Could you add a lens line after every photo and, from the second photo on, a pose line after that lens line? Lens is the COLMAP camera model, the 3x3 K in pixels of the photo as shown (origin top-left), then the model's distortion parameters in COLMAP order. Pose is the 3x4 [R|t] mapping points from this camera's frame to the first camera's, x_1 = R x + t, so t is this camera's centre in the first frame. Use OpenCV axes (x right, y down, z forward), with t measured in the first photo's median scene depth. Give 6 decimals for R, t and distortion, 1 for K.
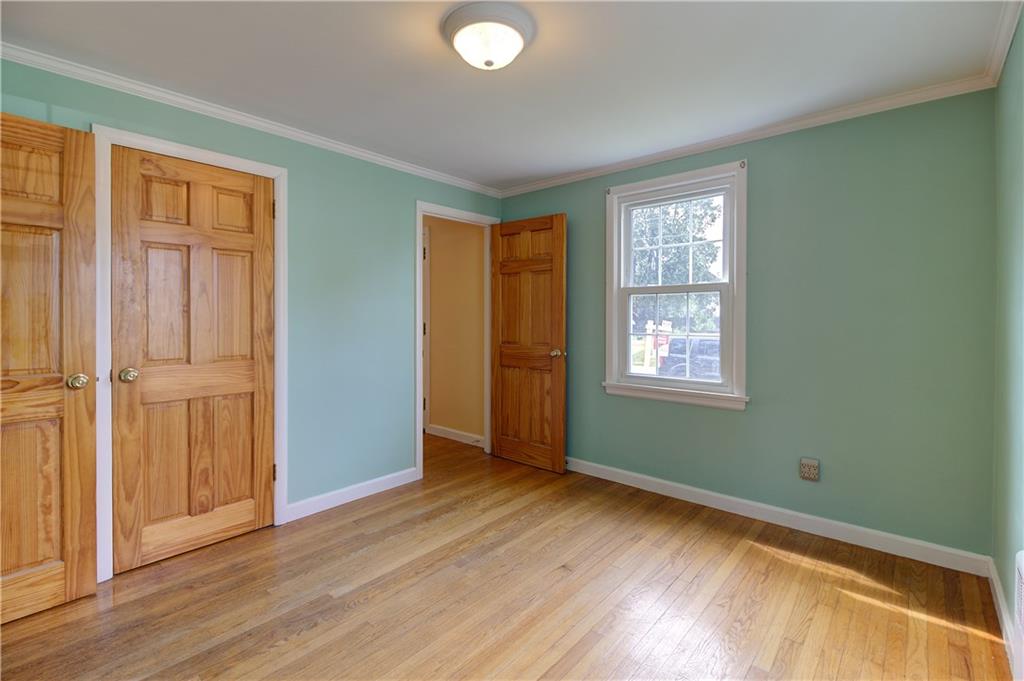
lens RADIAL K [[465.2, 0, 508.9], [0, 465.2, 322.0], [0, 0, 1]] dist [0.002680, -0.000458]
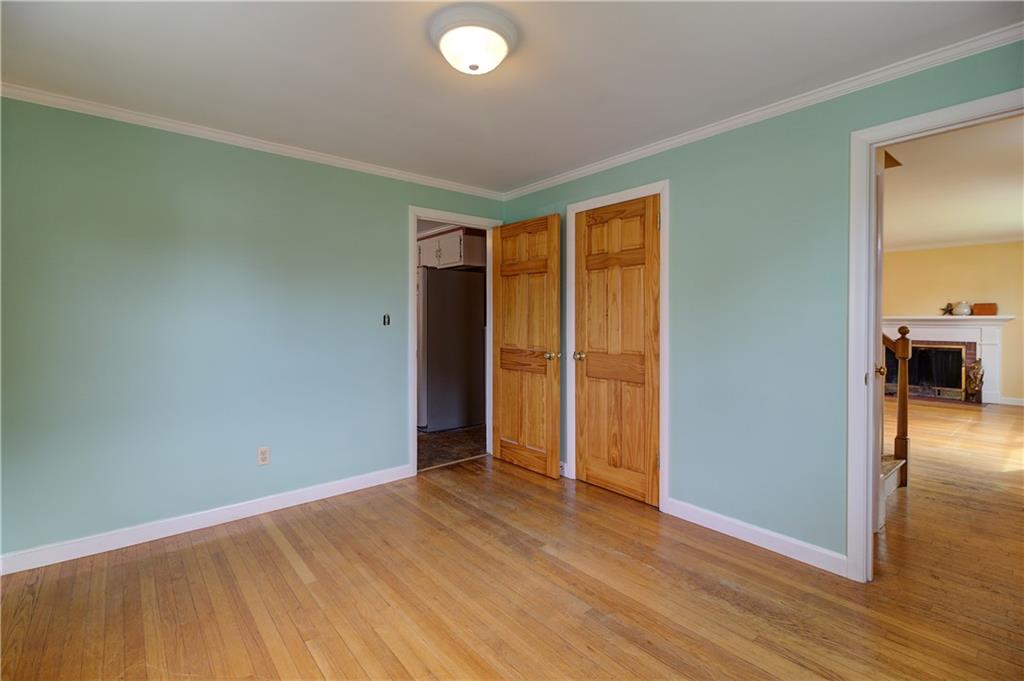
lens RADIAL K [[468.0, 0, 518.1], [0, 468.0, 320.6], [0, 0, 1]] dist [0.003923, -0.005883]
pose [[-0.154078, 0.002440, -0.988056, 0.598340], [-0.007109, 0.999968, 0.003578, -0.008346], [0.988033, 0.007576, -0.154055, 0.790945]]
